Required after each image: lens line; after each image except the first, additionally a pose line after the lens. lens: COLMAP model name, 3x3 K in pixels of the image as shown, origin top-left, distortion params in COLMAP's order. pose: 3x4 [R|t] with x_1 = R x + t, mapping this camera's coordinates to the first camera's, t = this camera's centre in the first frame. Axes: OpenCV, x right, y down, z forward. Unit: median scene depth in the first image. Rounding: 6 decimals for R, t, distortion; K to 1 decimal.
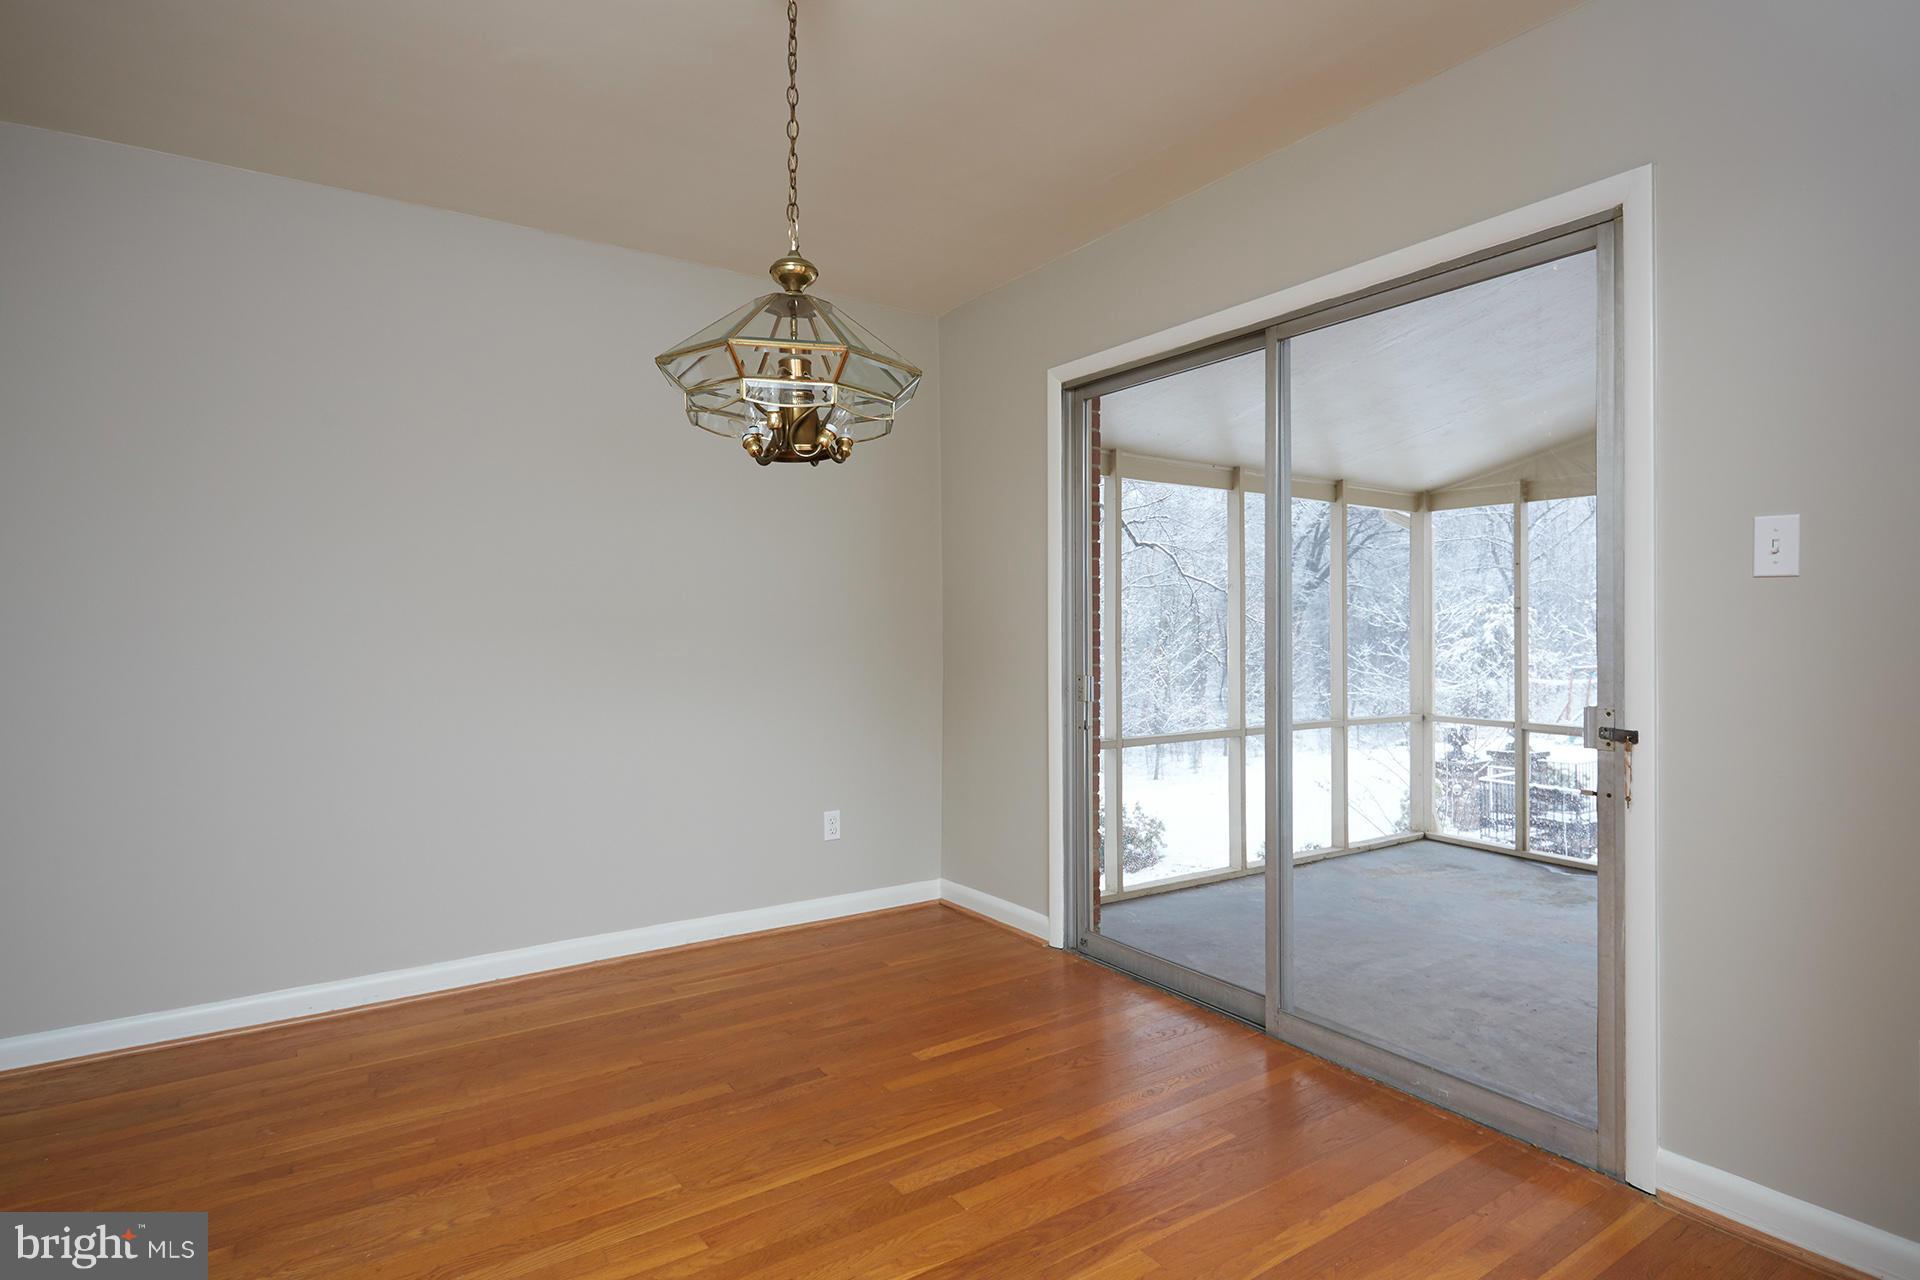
lens RADIAL K [[988.7, 0, 961.7], [0, 988.7, 640.1], [0, 0, 1]] dist [0.005702, -0.001323]
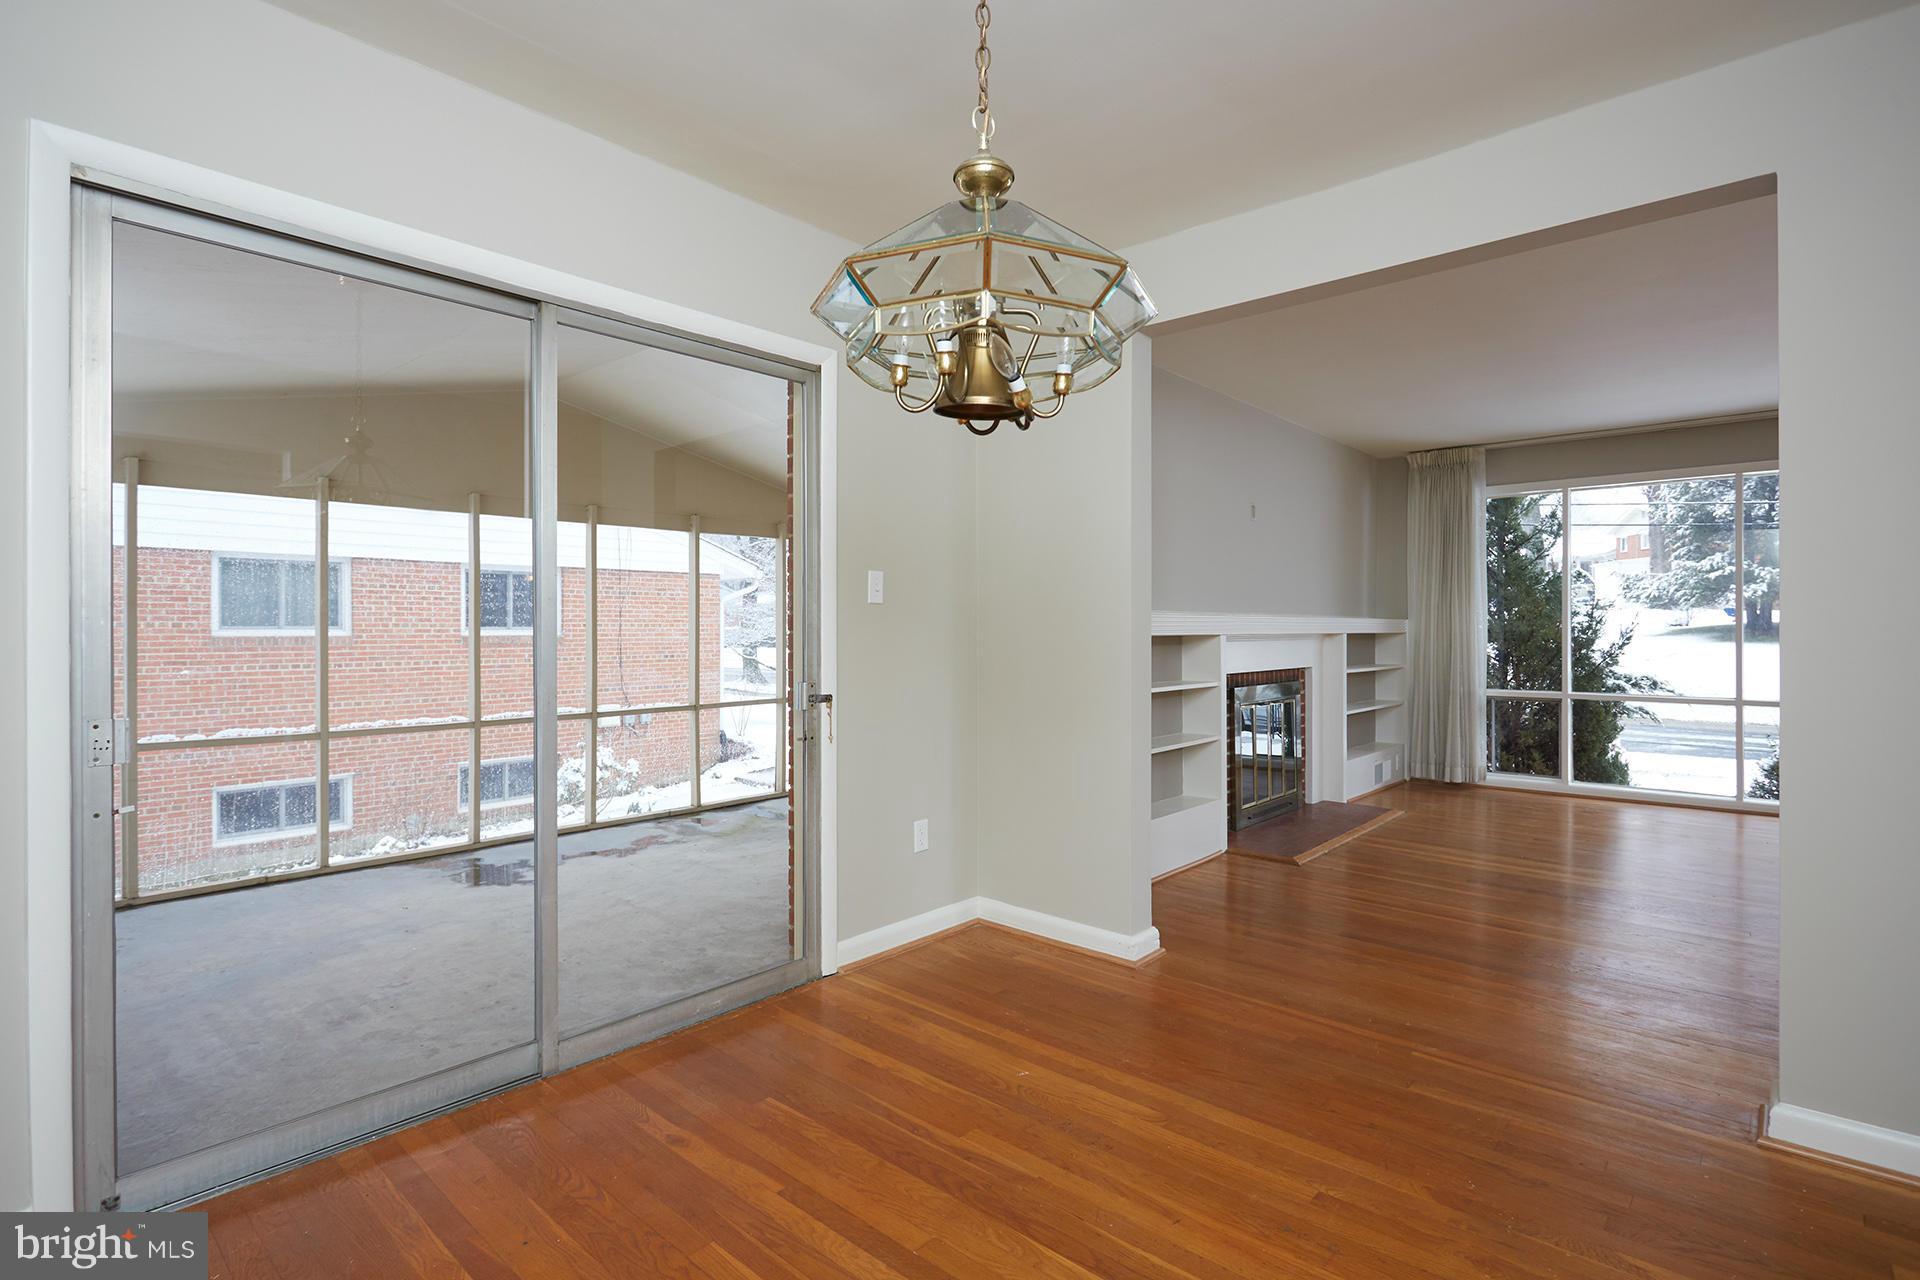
lens RADIAL K [[928.1, 0, 968.5], [0, 928.1, 636.6], [0, 0, 1]] dist [-0.003338, 0.002054]
pose [[-0.250681, -0.003191, 0.968064, -0.625265], [0.009151, 0.999942, 0.005666, -0.006593], [-0.968026, 0.010279, -0.250638, 0.854135]]
